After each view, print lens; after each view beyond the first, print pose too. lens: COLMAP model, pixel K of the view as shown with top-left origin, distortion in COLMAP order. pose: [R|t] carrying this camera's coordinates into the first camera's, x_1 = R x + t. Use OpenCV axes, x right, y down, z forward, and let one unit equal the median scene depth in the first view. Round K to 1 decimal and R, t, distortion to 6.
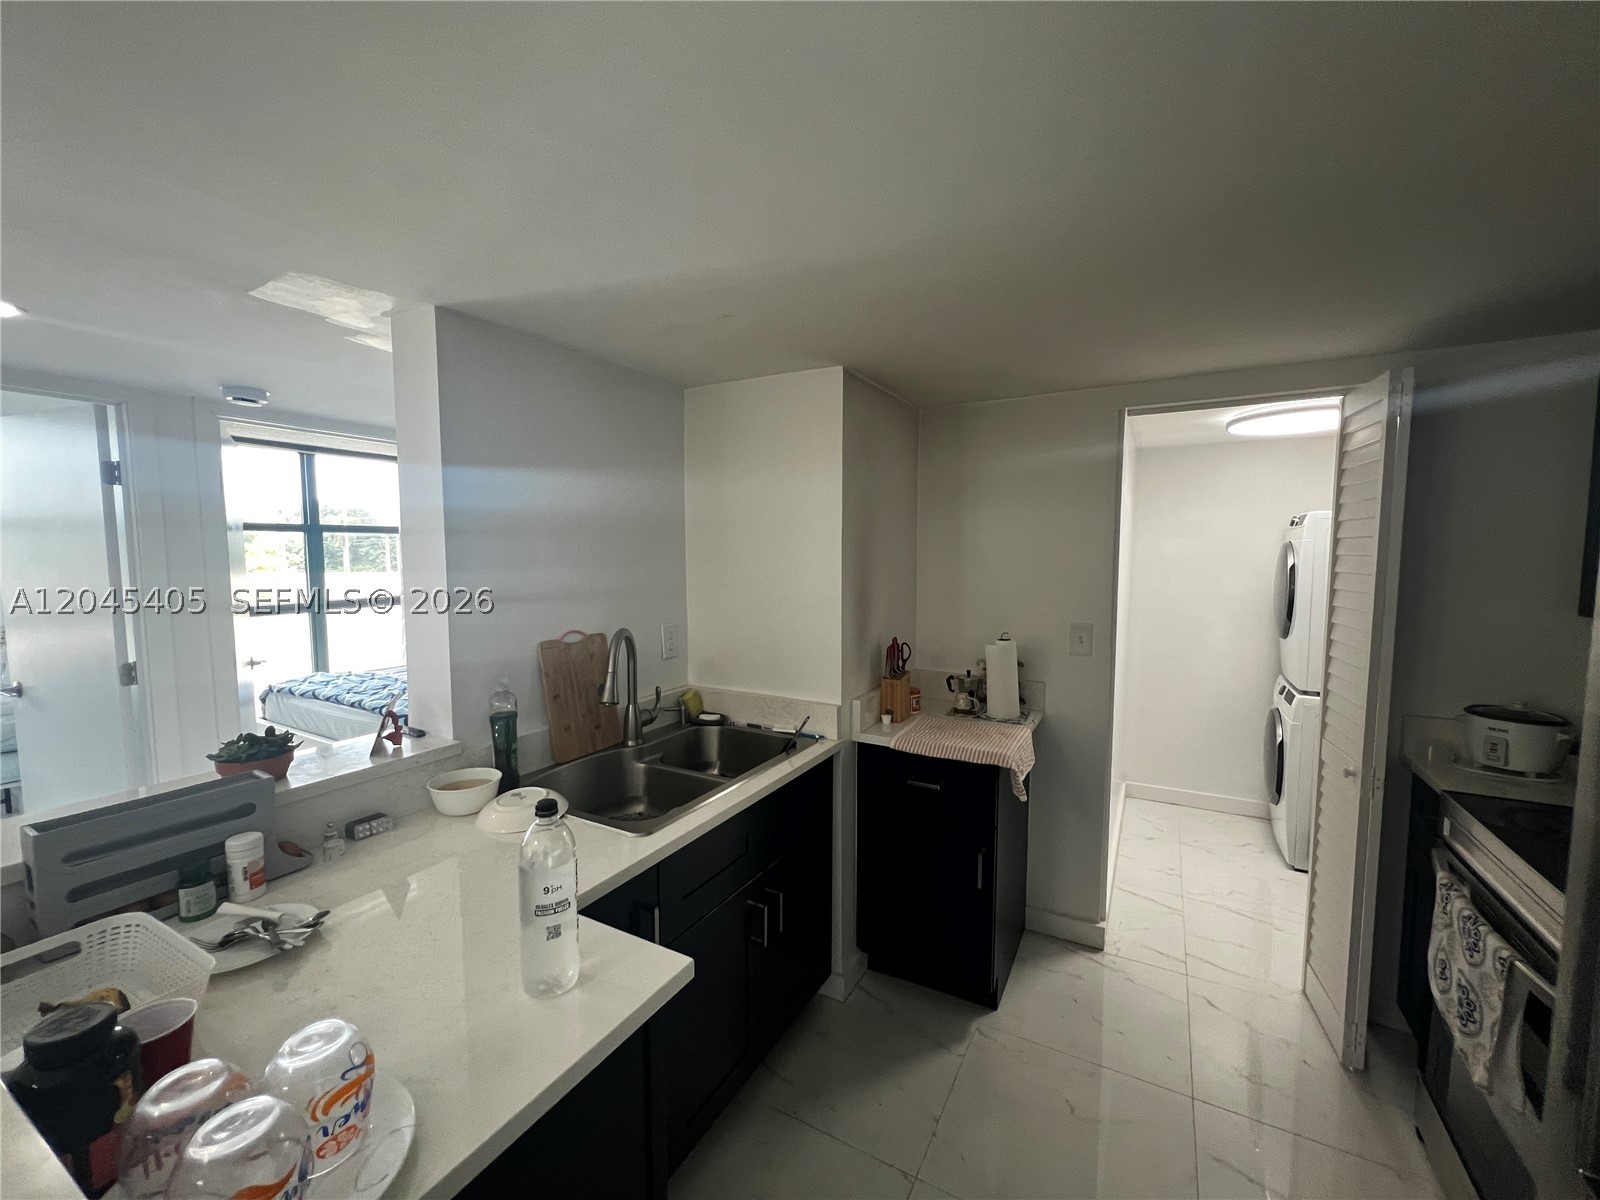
lens RADIAL K [[647.1, 0, 796.2], [0, 647.1, 608.6], [0, 0, 1]] dist [0.000364, 0.000222]
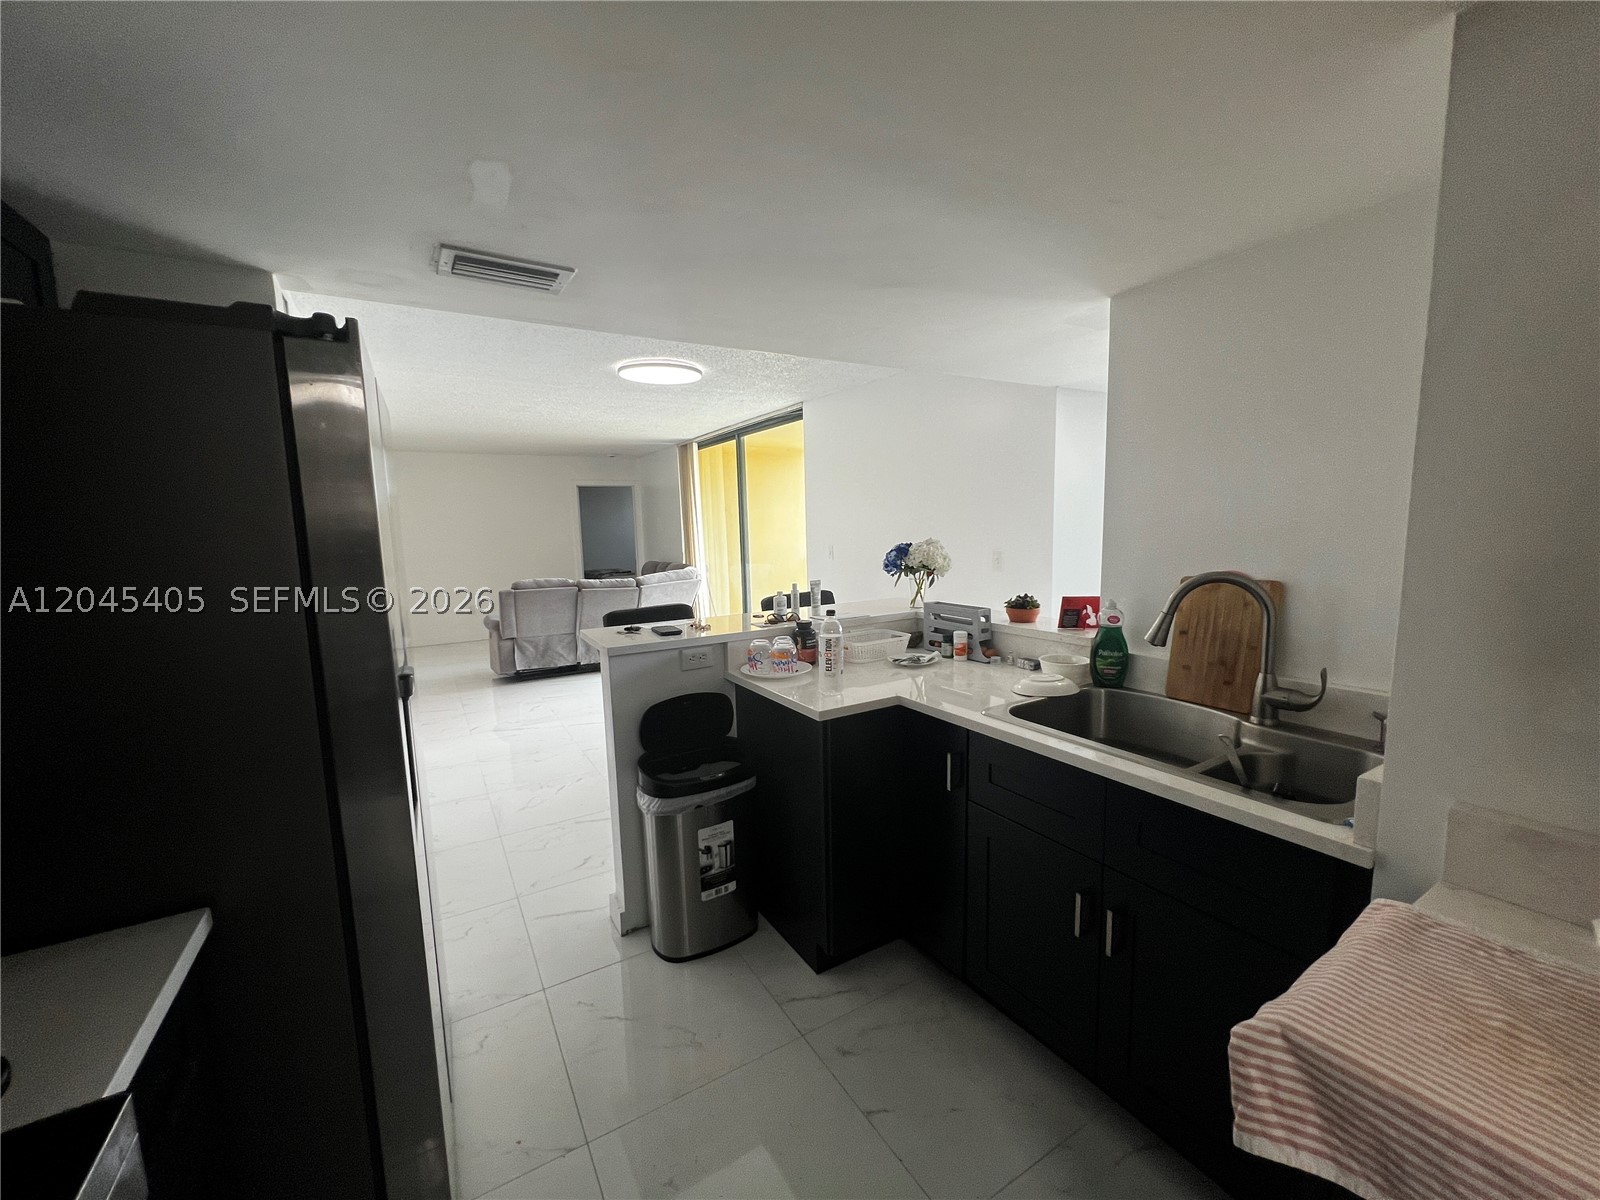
lens RADIAL K [[647.1, 0, 794.3], [0, 647.1, 608.0], [0, 0, 1]] dist [0.000364, 0.000222]
pose [[-0.503092, 0.122019, -0.855576, 2.200320], [-0.042672, 0.985268, 0.165607, -0.114883], [0.863179, 0.119824, -0.490473, 2.741073]]
